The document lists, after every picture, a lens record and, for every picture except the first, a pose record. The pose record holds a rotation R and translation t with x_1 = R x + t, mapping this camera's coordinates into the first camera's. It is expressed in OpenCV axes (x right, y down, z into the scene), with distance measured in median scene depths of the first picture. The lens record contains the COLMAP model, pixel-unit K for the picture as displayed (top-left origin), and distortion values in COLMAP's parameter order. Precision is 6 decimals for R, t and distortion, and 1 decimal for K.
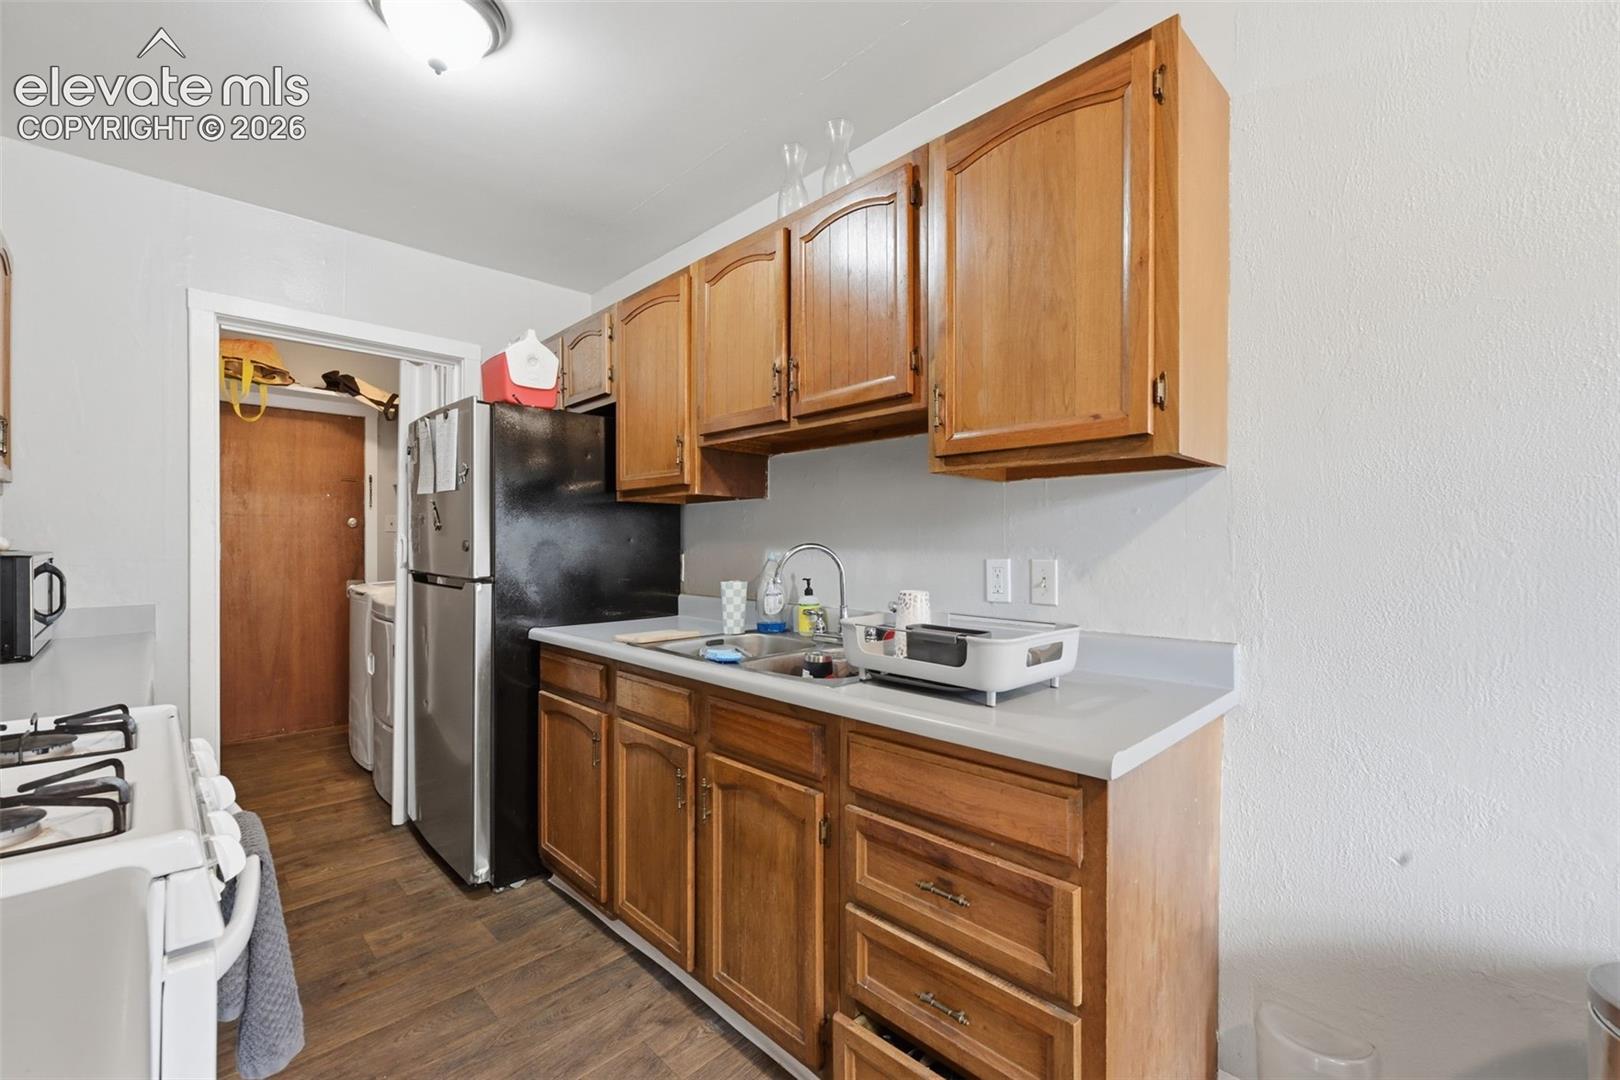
lens RADIAL K [[675.4, 0, 811.1], [0, 675.4, 546.8], [0, 0, 1]] dist [-0.001381, 0.000467]
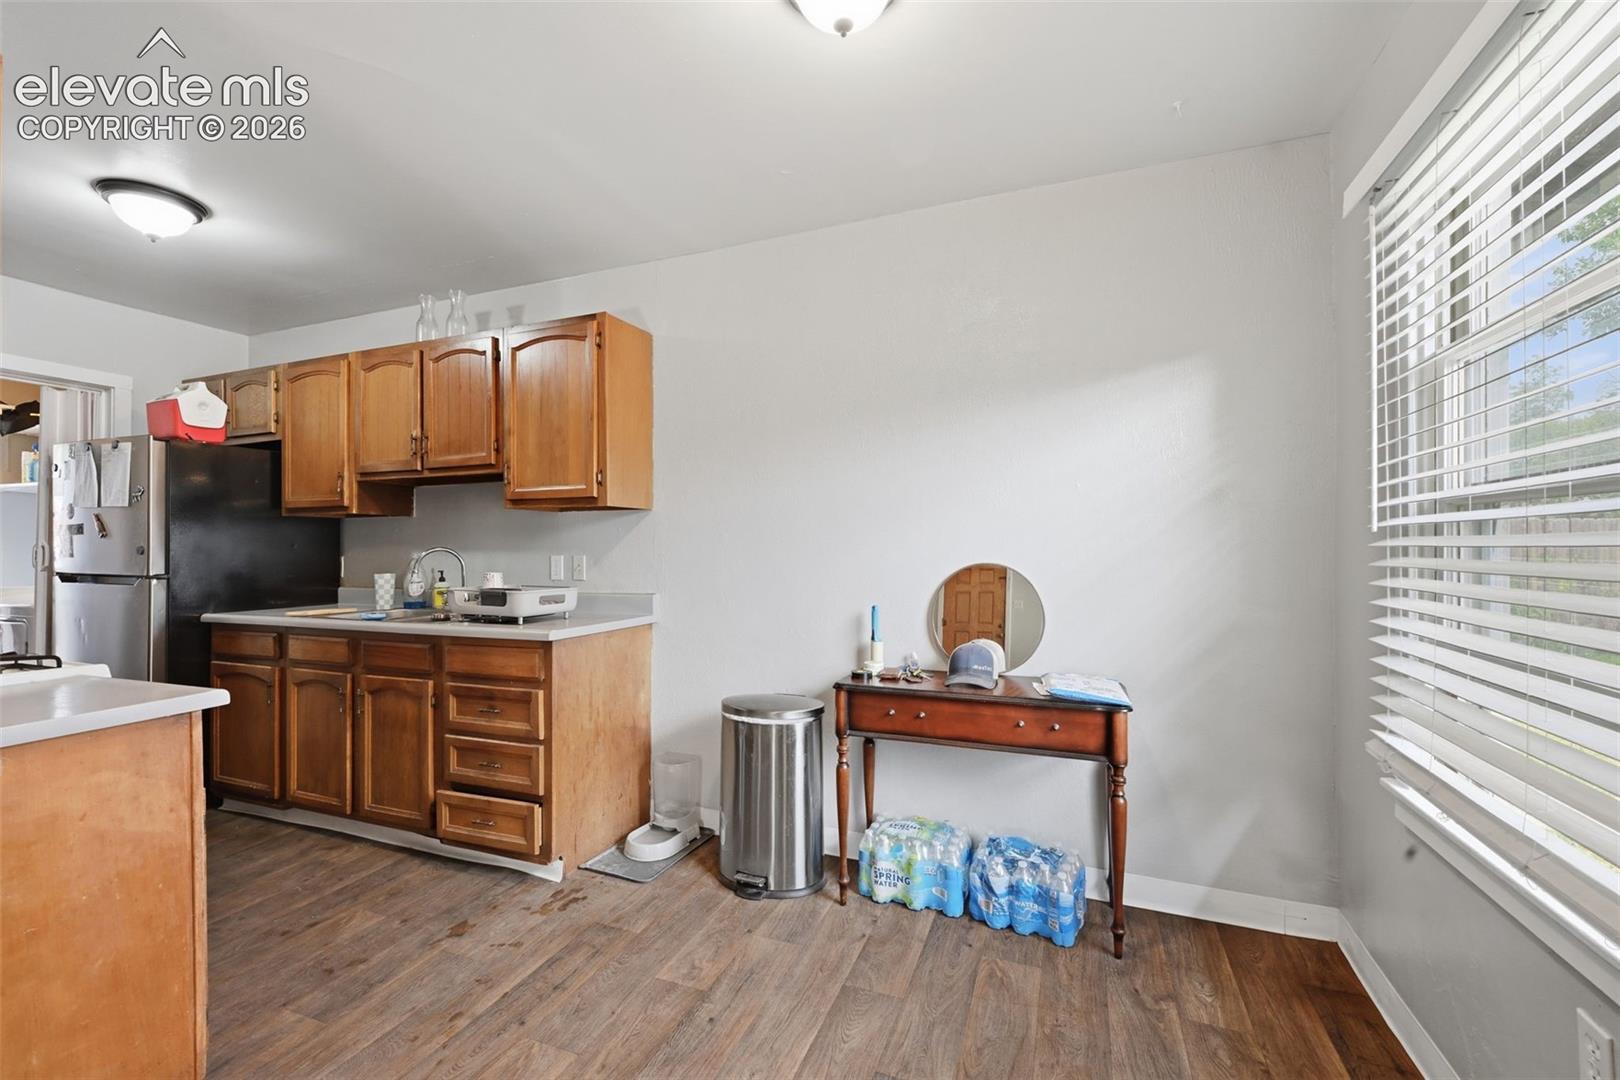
lens RADIAL K [[675.4, 0, 811.1], [0, 675.4, 546.8], [0, 0, 1]] dist [-0.001381, 0.000467]
pose [[0.912839, -0.001783, 0.408317, 0.146745], [0.005955, 0.999942, -0.008946, 0.012803], [-0.408277, 0.010598, 0.912796, -0.792256]]
